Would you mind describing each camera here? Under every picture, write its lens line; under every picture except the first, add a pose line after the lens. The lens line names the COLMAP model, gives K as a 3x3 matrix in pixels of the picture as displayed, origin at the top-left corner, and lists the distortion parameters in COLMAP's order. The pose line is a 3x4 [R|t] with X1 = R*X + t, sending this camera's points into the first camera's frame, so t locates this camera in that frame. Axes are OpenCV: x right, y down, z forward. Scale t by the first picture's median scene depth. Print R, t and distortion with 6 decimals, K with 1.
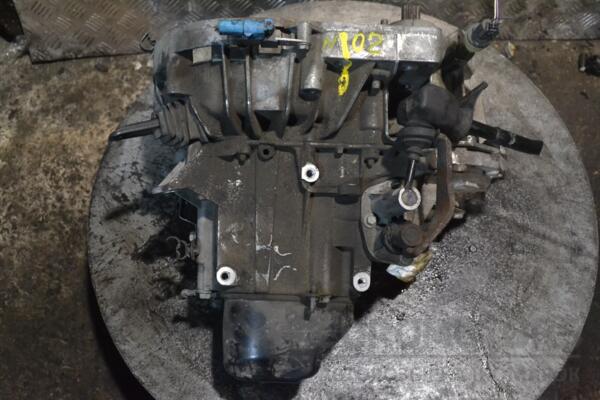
lens RADIAL K [[669.7, 0, 300.0], [0, 669.7, 200.0], [0, 0, 1]] dist [-0.005151, -0.001871]
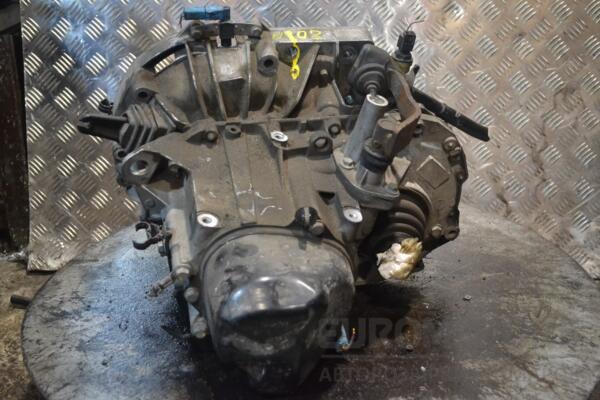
lens RADIAL K [[838.5, 0, 300.6], [0, 838.5, 187.9], [0, 0, 1]] dist [0.001589, -0.023738]
pose [[0.980643, -0.091015, 0.173365, -0.181843], [0.188362, 0.680286, -0.708329, 0.926165], [-0.053469, 0.727274, 0.684262, 0.179335]]
